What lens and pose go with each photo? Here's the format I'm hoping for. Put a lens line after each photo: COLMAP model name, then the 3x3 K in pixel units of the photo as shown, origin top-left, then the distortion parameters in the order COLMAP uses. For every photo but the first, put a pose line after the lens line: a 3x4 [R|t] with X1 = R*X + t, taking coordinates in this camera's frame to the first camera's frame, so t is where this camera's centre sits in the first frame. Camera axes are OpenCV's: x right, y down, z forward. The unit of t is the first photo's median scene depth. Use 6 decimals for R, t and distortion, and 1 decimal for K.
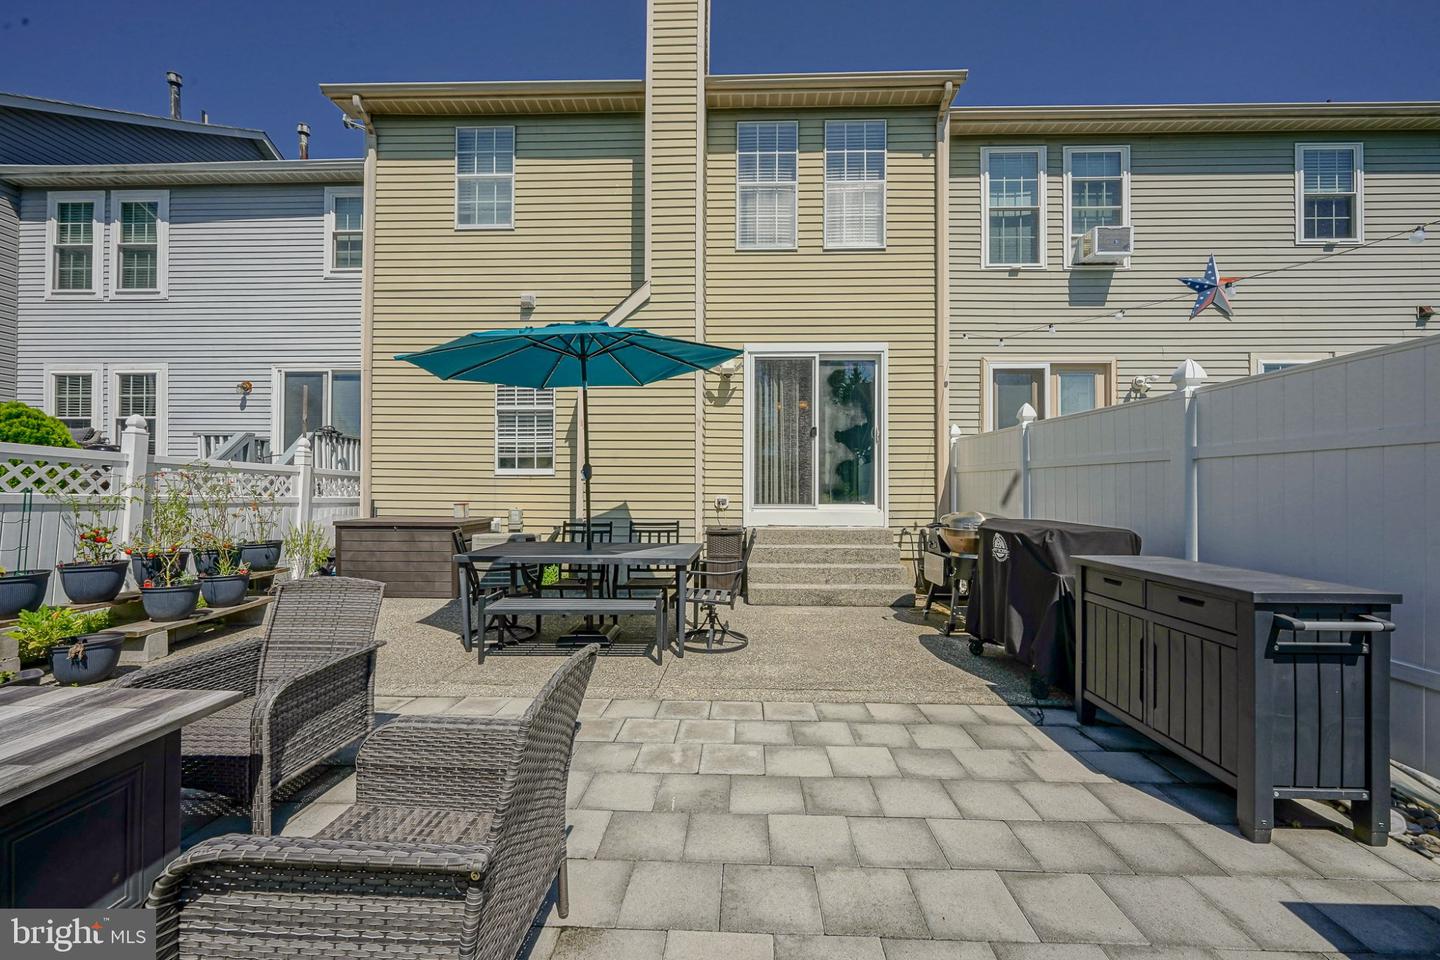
lens RADIAL K [[576.8, 0, 722.6], [0, 576.8, 487.0], [0, 0, 1]] dist [0.000083, 0.000227]
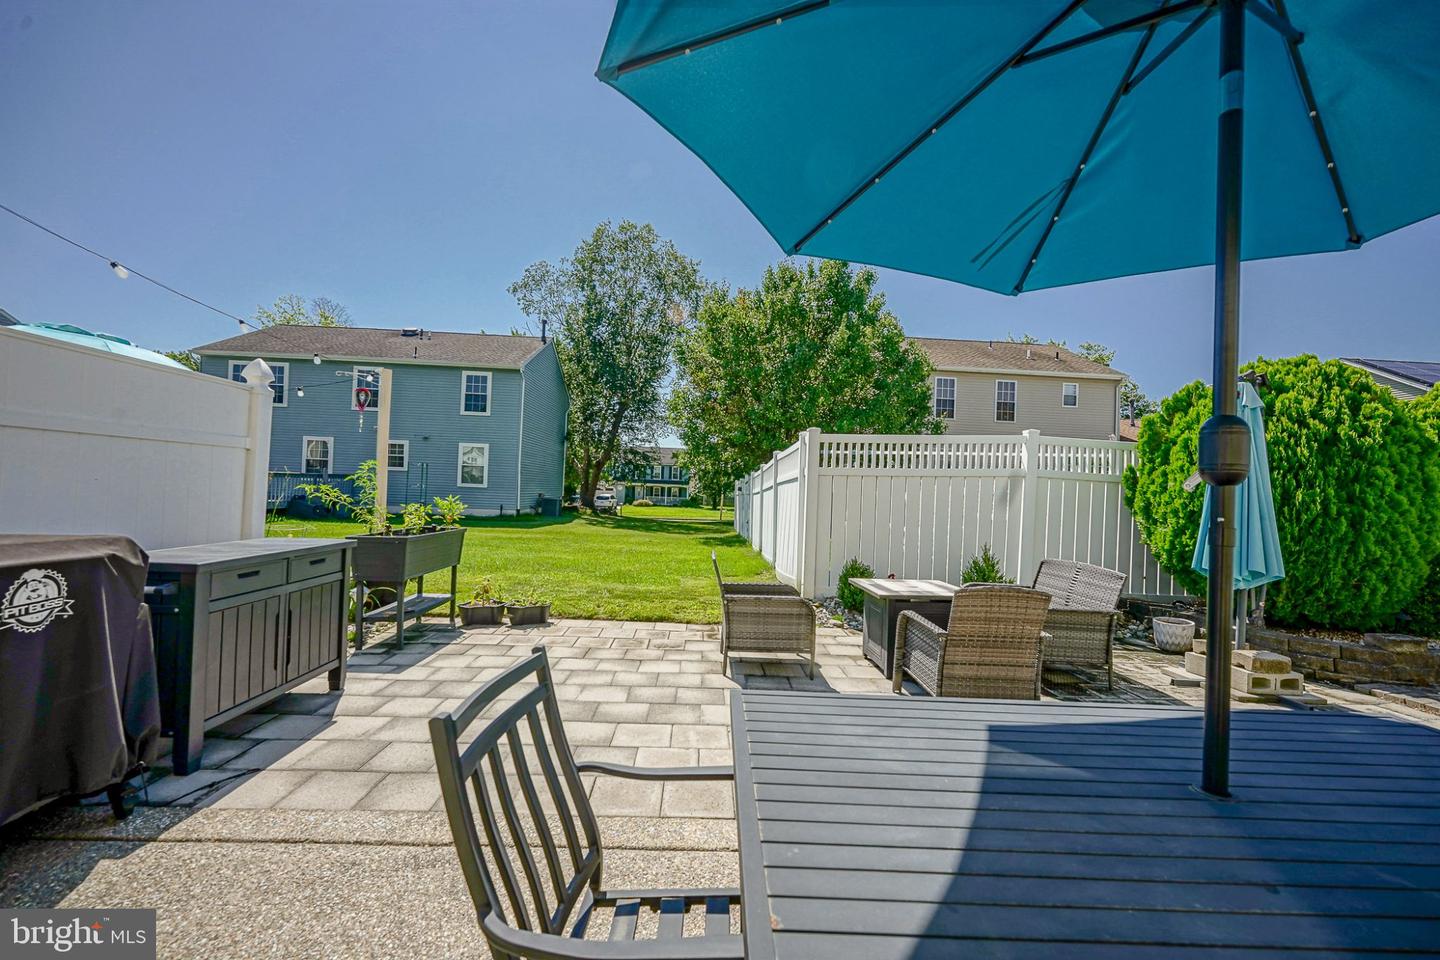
lens RADIAL K [[576.8, 0, 722.6], [0, 576.8, 487.0], [0, 0, 1]] dist [0.000083, 0.000227]
pose [[-0.995731, -0.040822, -0.082781, -0.025849], [-0.039825, 0.999113, -0.013656, 0.000108], [0.083265, -0.010301, -0.996474, 2.186379]]
